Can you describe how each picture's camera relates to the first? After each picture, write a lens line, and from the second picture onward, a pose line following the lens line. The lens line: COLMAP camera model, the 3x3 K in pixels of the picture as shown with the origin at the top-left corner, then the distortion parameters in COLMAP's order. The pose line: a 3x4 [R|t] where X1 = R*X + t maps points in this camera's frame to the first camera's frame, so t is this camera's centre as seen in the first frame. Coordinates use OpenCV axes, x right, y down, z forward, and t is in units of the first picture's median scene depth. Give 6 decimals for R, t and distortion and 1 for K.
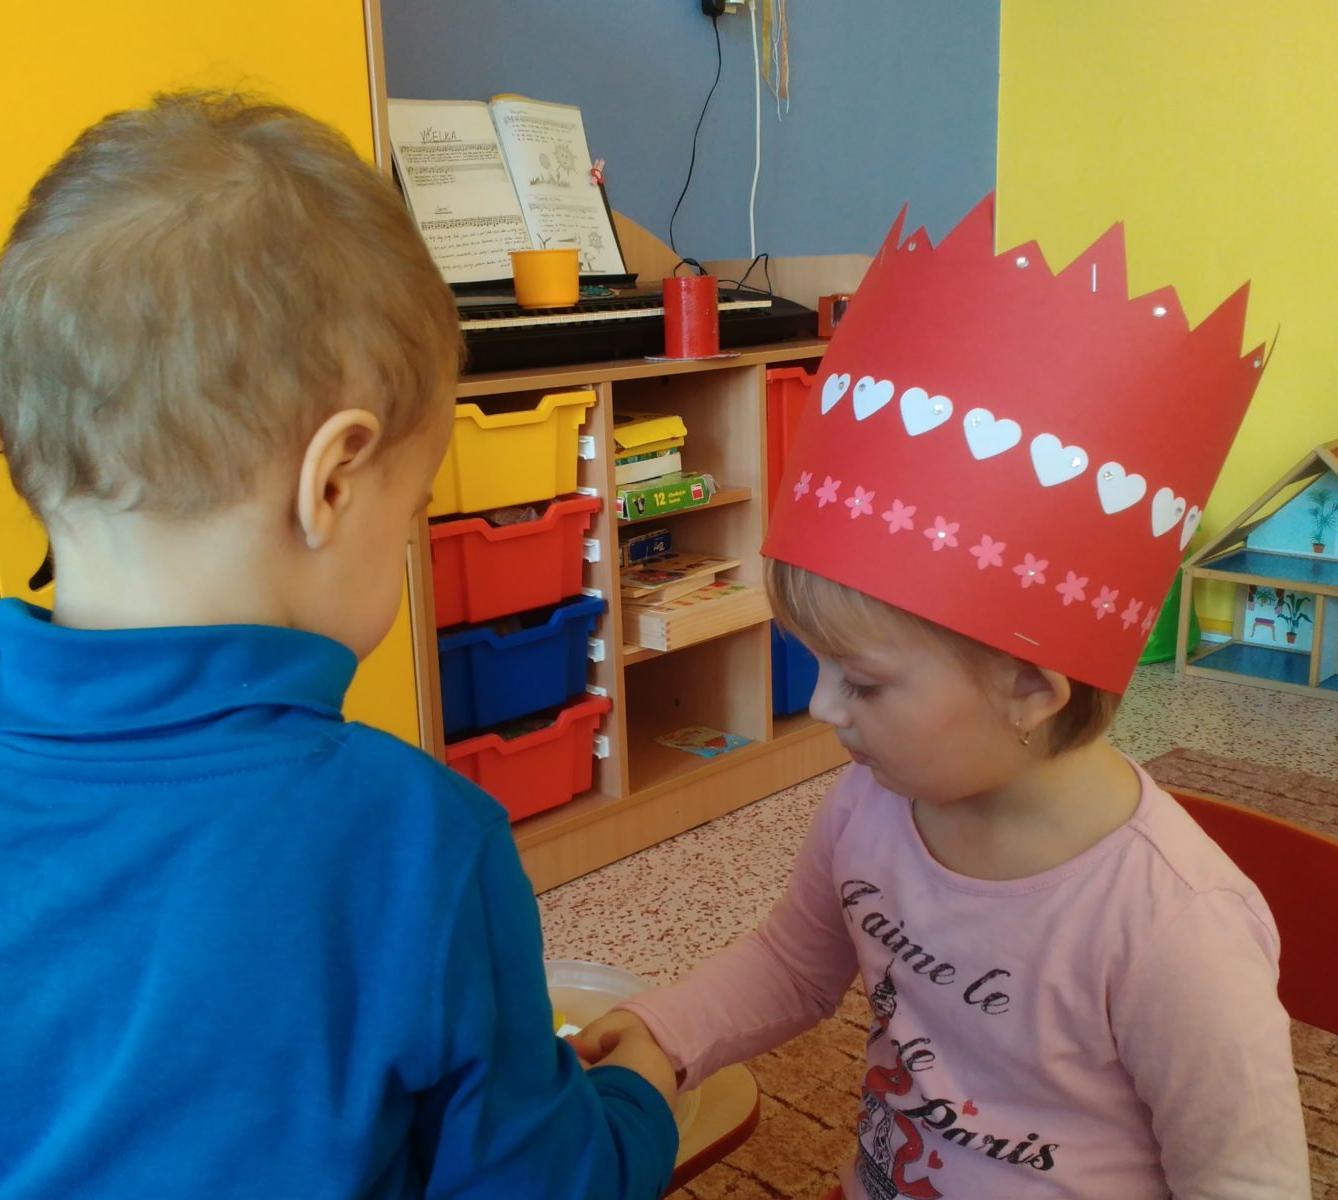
lens RADIAL K [[1460.7, 0, 676.6], [0, 1460.7, 609.7], [0, 0, 1]] dist [0.002425, 0.000000]
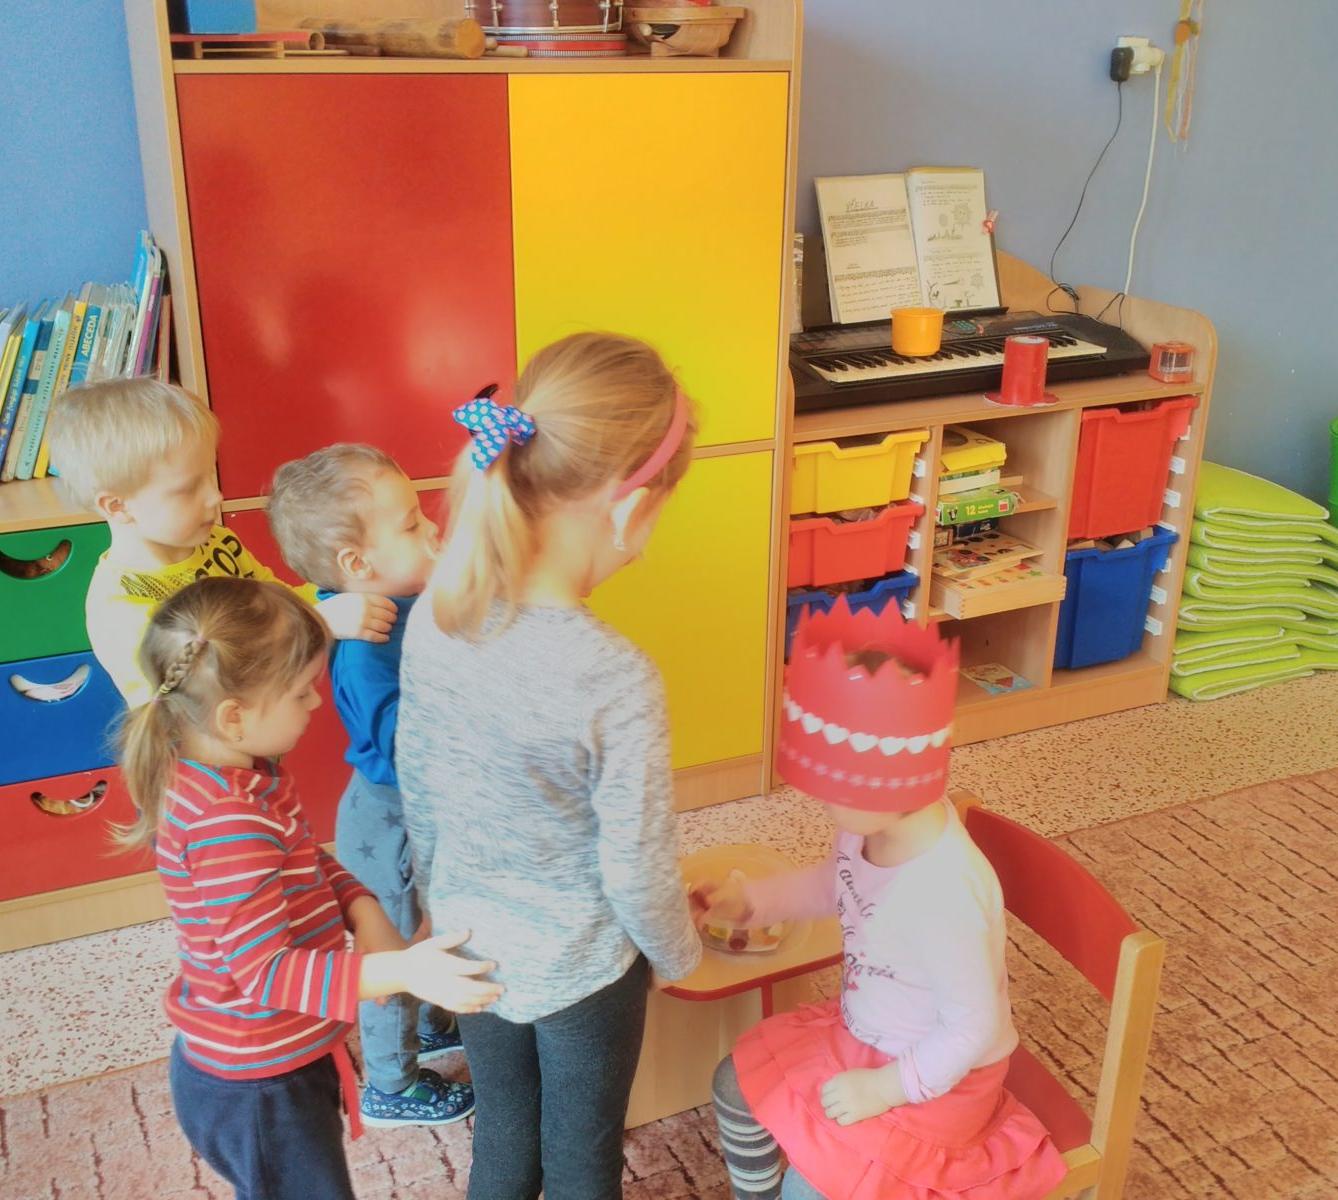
lens RADIAL K [[1460.7, 0, 638.4], [0, 1460.7, 612.1], [0, 0, 1]] dist [0.002425, 0.000000]
pose [[0.923983, 0.170597, -0.342274, 0.180135], [-0.118307, 0.978597, 0.168378, -0.171038], [0.363673, -0.115085, 0.924390, -0.369453]]
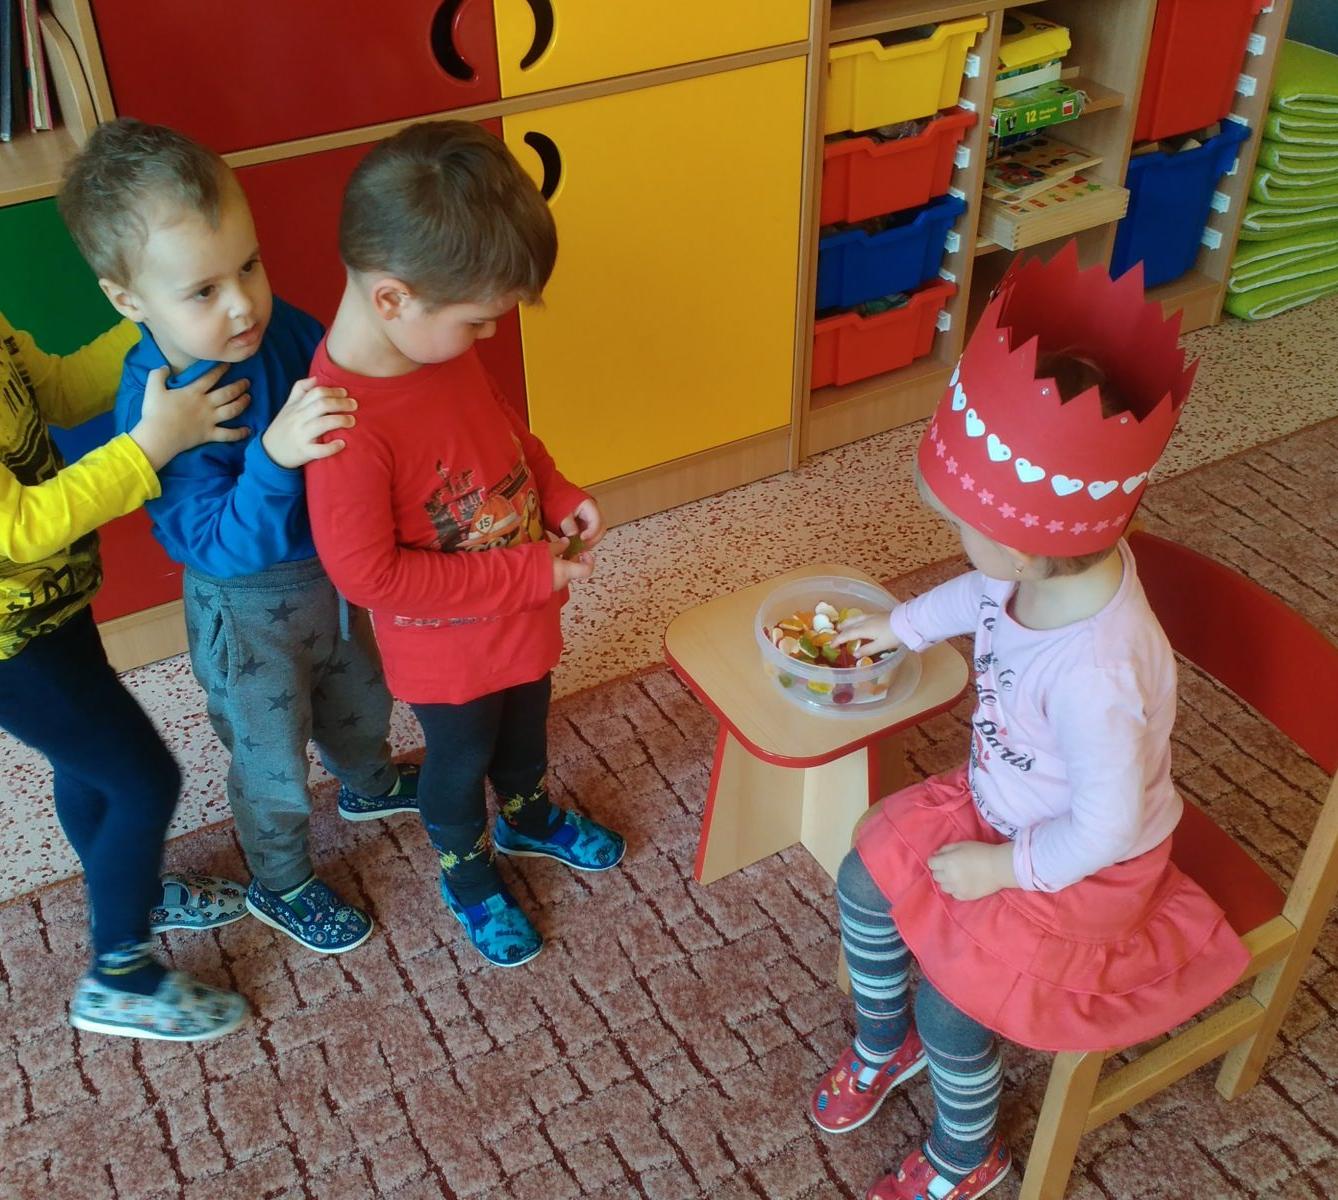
lens RADIAL K [[1460.7, 0, 628.6], [0, 1460.7, 630.8], [0, 0, 1]] dist [0.002425, 0.000000]
pose [[0.951257, 0.190735, -0.242342, 0.041593], [-0.071229, 0.900444, 0.429101, -0.175957], [0.300060, -0.390923, 0.870140, -0.226794]]
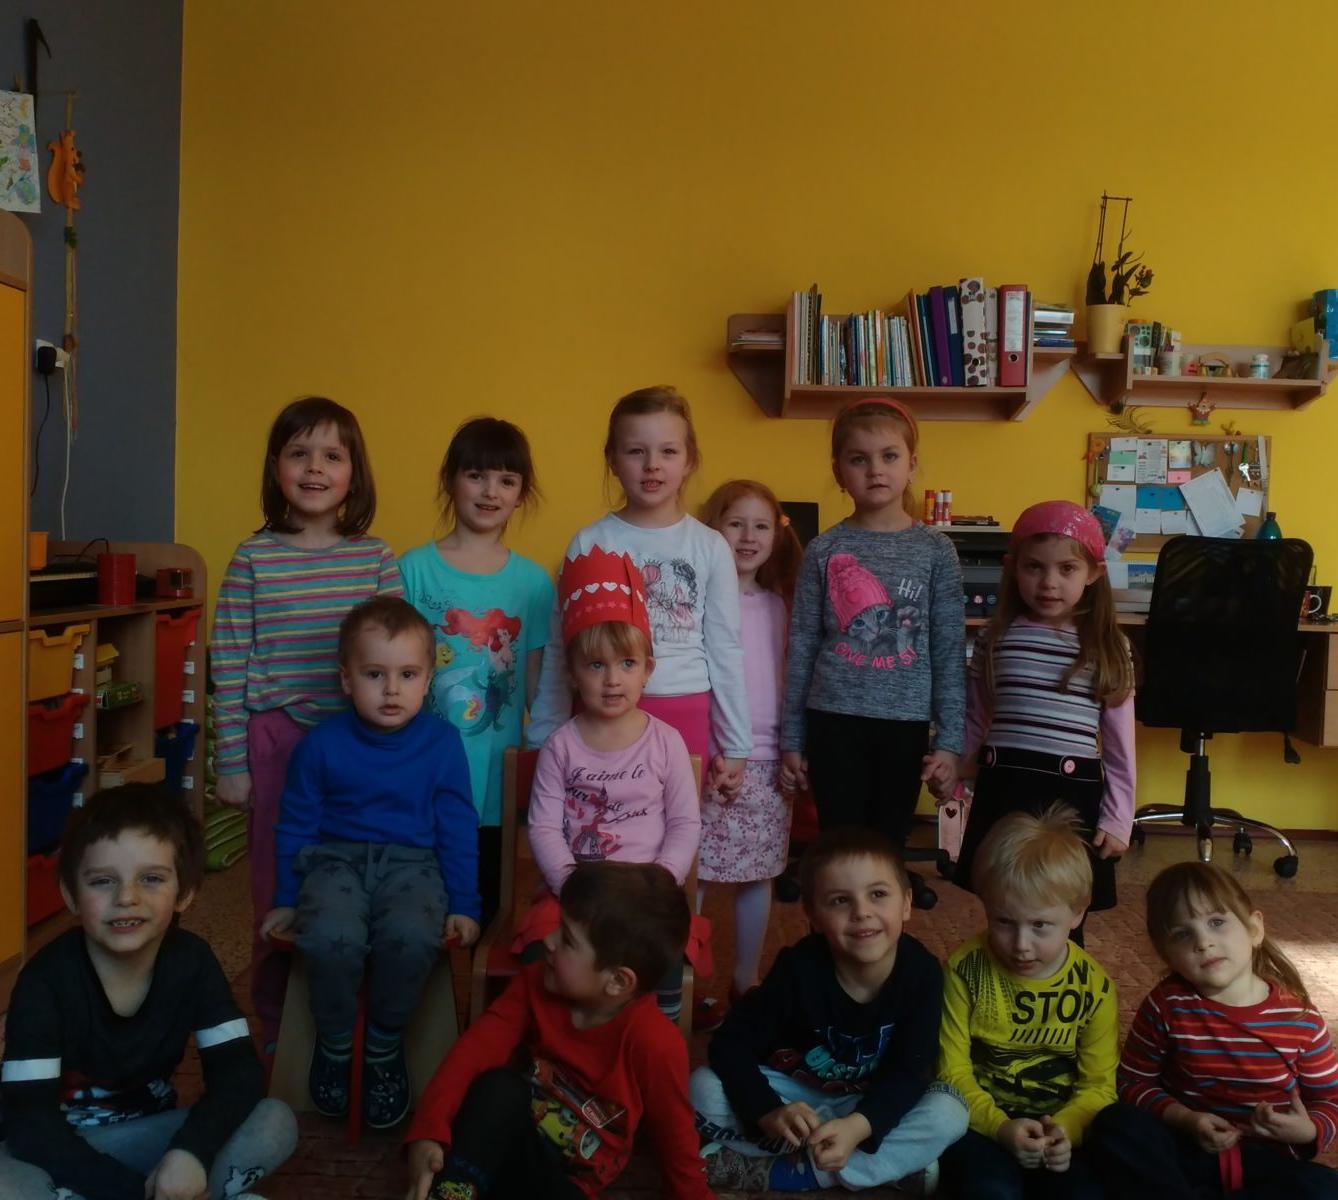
lens RADIAL K [[1460.7, 0, 667.6], [0, 1460.7, 599.6], [0, 0, 1]] dist [0.002425, 0.000000]
pose [[0.743252, 0.014538, 0.668853, -0.590114], [0.120737, 0.980433, -0.155477, 0.127908], [-0.658026, 0.196314, 0.726954, -0.484581]]
